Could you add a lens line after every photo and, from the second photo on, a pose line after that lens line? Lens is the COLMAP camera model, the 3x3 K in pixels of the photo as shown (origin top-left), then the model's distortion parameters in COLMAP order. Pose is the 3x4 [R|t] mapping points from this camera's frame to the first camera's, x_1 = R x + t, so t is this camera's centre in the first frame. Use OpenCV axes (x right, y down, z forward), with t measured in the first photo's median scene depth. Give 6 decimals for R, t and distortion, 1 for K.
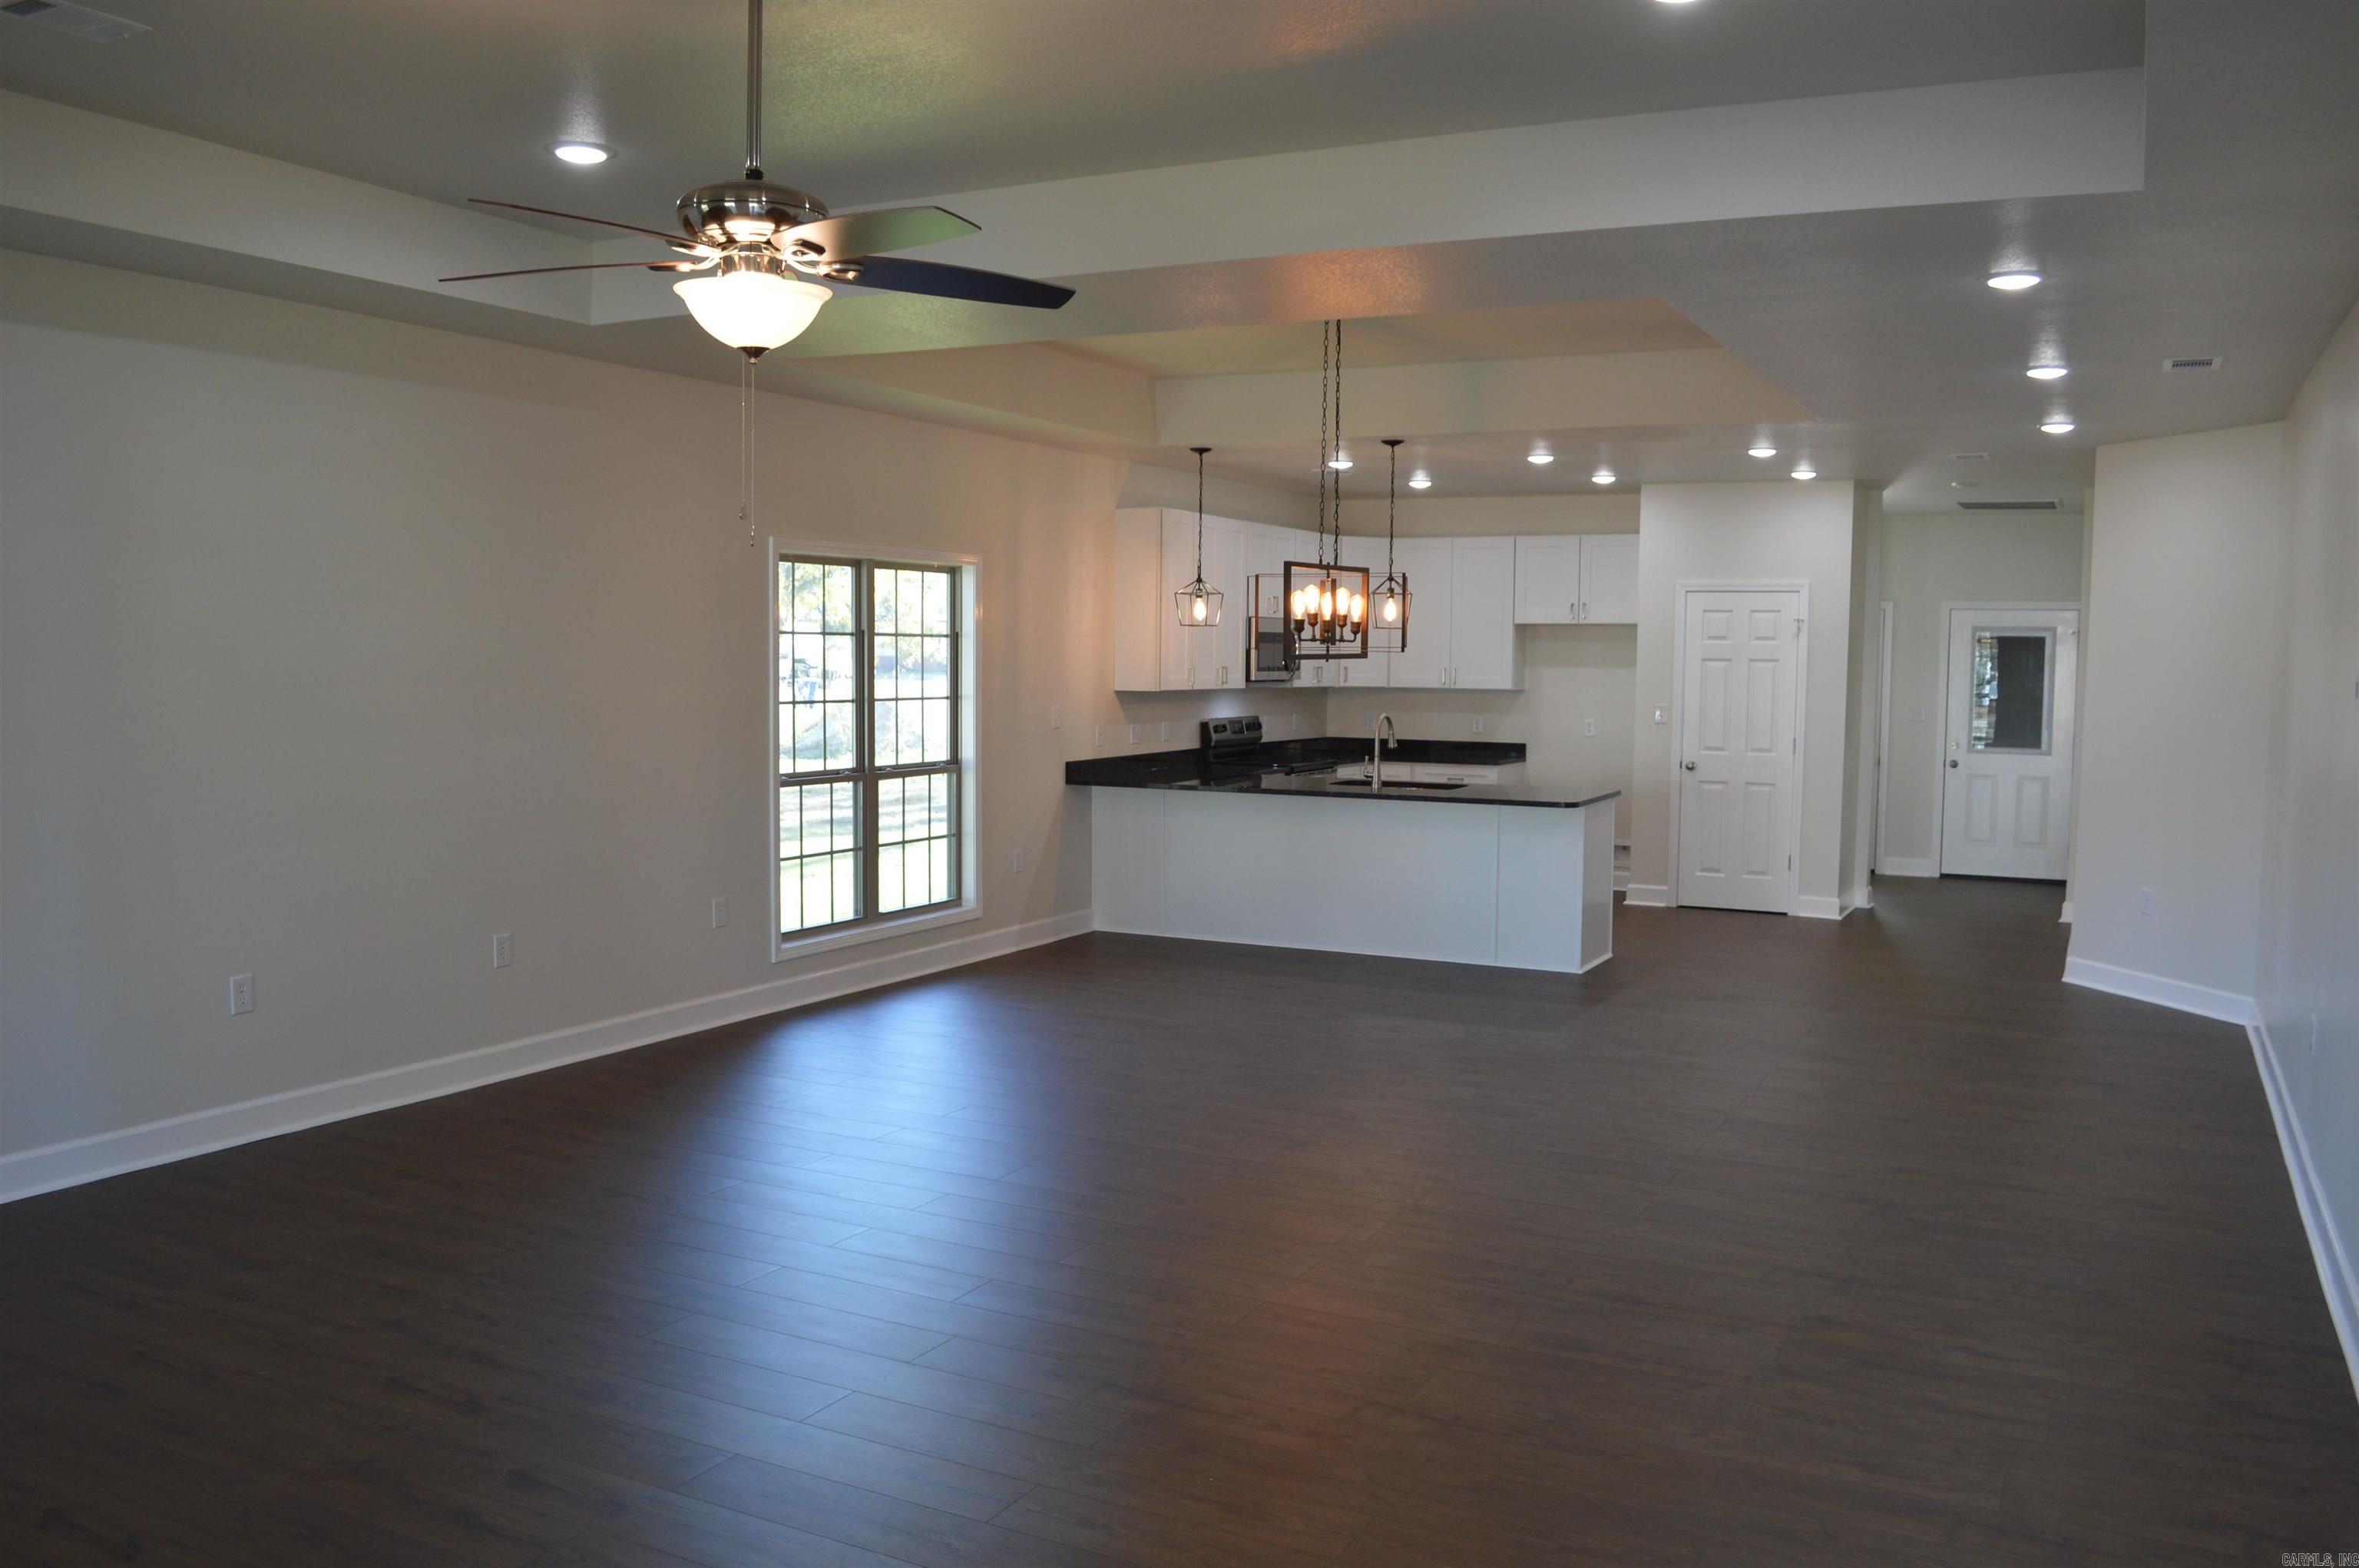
lens RADIAL K [[1897.2, 0, 1165.6], [0, 1897.2, 797.9], [0, 0, 1]] dist [-0.092120, 0.031783]
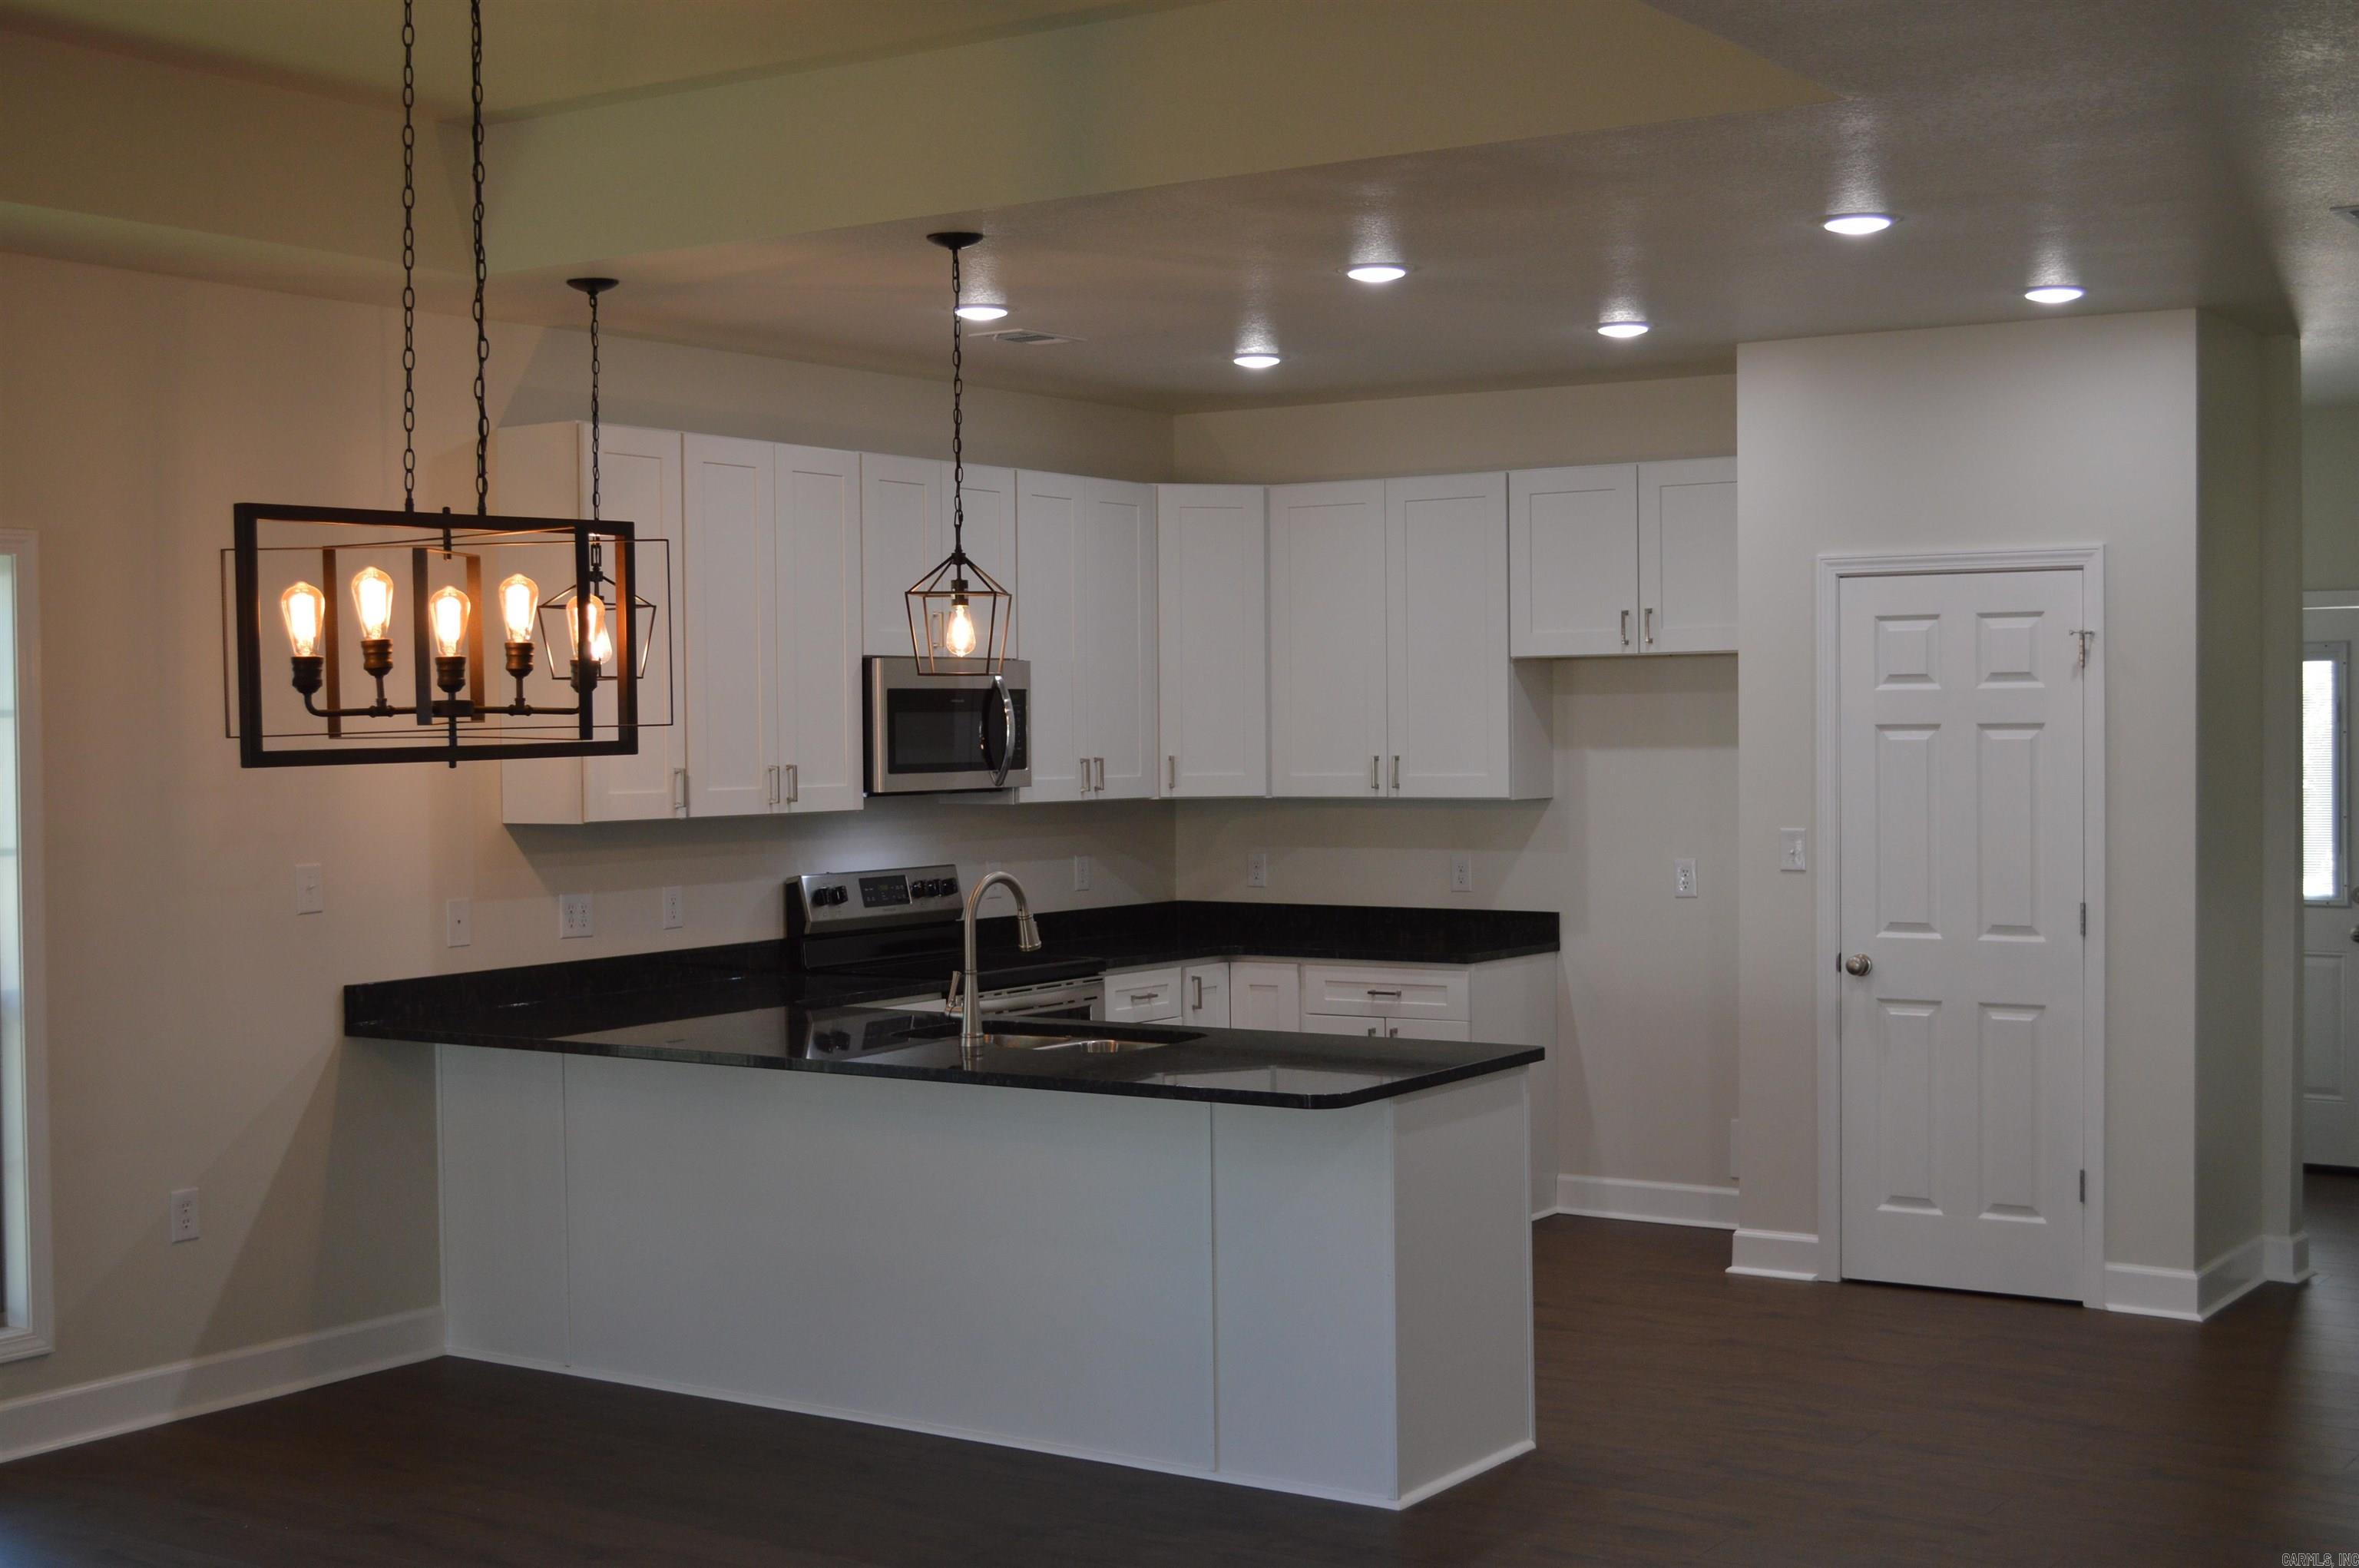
lens RADIAL K [[3001.1, 0, 1179.5], [0, 3001.1, 784.0], [0, 0, 1]] dist [-0.032335, -0.056291]
pose [[0.993844, -0.017399, -0.109418, 0.201472], [0.011287, 0.998354, -0.056237, -0.022308], [0.110216, 0.054655, 0.992404, 0.283005]]
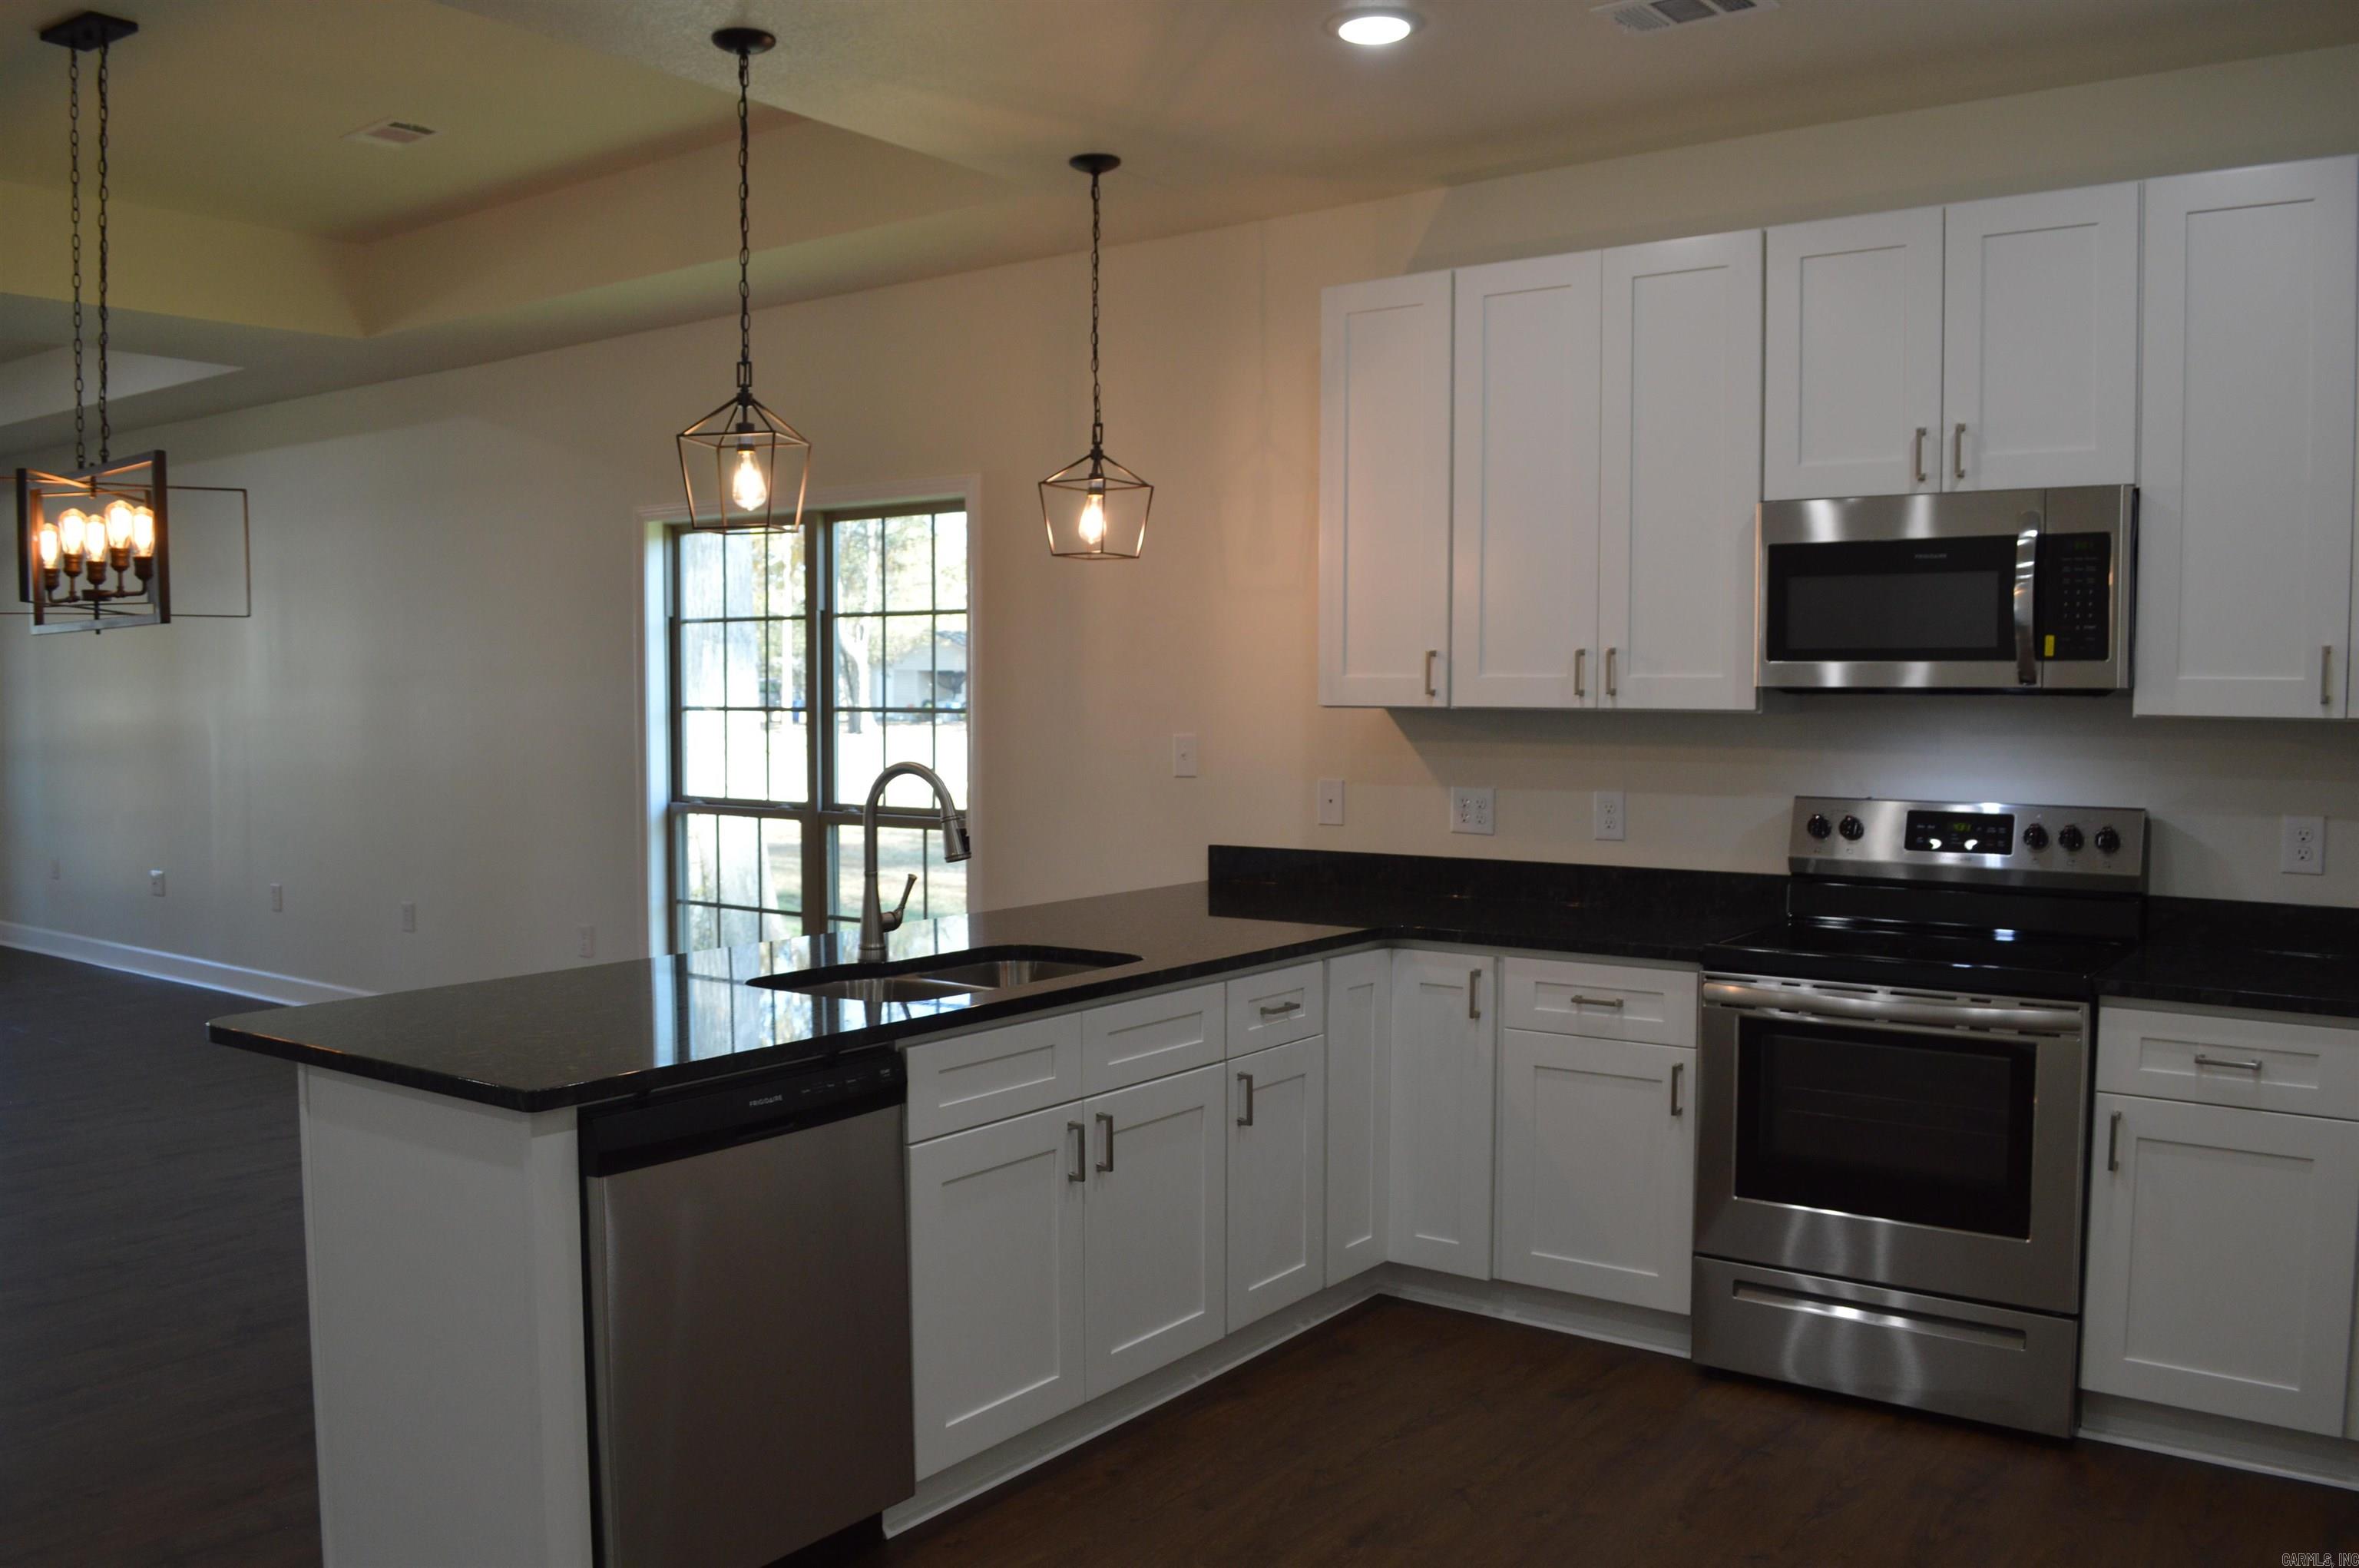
lens RADIAL K [[1897.2, 0, 1165.6], [0, 1897.2, 797.9], [0, 0, 1]] dist [-0.092120, 0.031783]
pose [[-0.157904, 0.046652, -0.986352, 0.402836], [-0.076406, 0.995311, 0.059308, -0.054611], [0.984494, 0.084728, -0.153600, 0.959209]]
